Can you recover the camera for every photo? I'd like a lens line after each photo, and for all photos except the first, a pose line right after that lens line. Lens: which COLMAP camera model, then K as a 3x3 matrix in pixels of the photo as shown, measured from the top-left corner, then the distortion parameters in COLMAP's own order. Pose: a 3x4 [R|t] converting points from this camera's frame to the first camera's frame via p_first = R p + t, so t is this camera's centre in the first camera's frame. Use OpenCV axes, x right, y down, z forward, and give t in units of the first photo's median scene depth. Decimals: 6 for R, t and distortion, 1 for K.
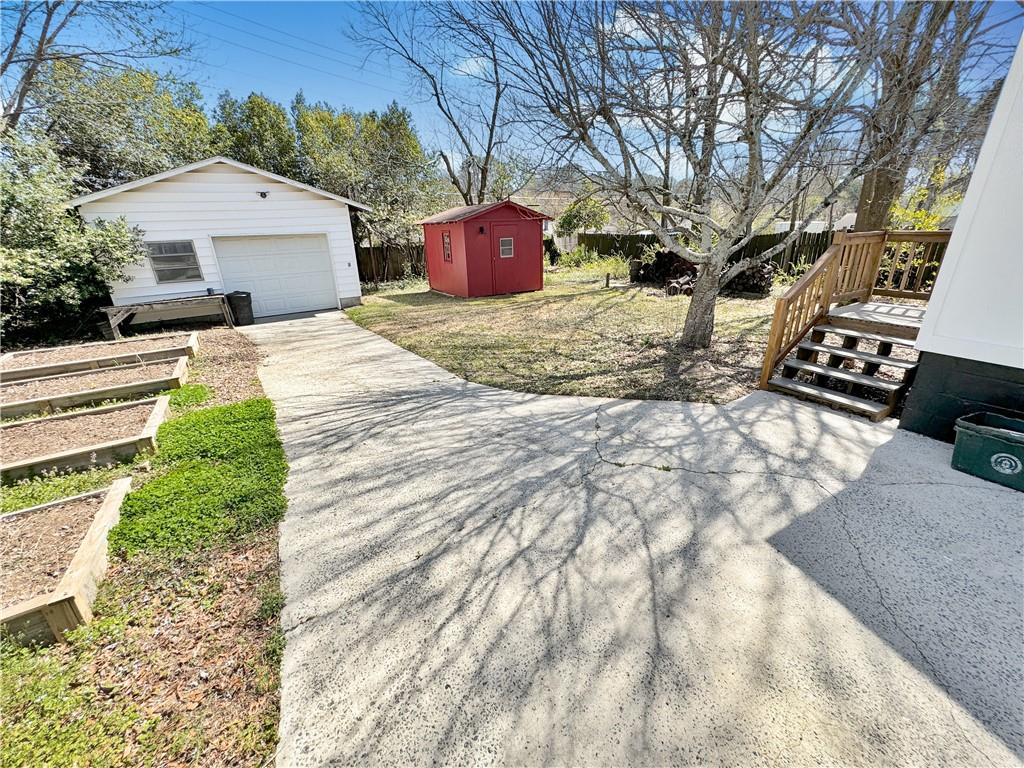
lens RADIAL K [[416.3, 0, 512.0], [0, 416.3, 384.0], [0, 0, 1]] dist [-0.002372, 0.000156]
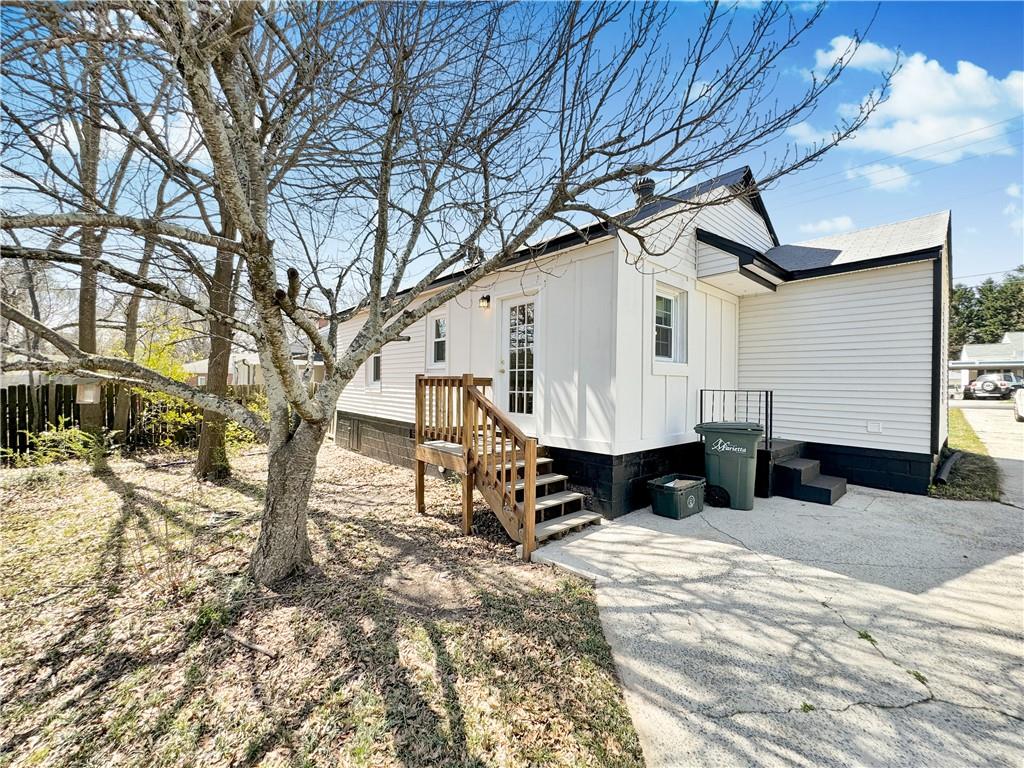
lens RADIAL K [[416.3, 0, 512.0], [0, 416.3, 384.0], [0, 0, 1]] dist [-0.002372, 0.000156]
pose [[-0.217087, 0.038561, 0.975390, -0.207940], [0.335193, 0.941407, 0.037385, -0.396765], [-0.916798, 0.335060, -0.217293, 1.325979]]
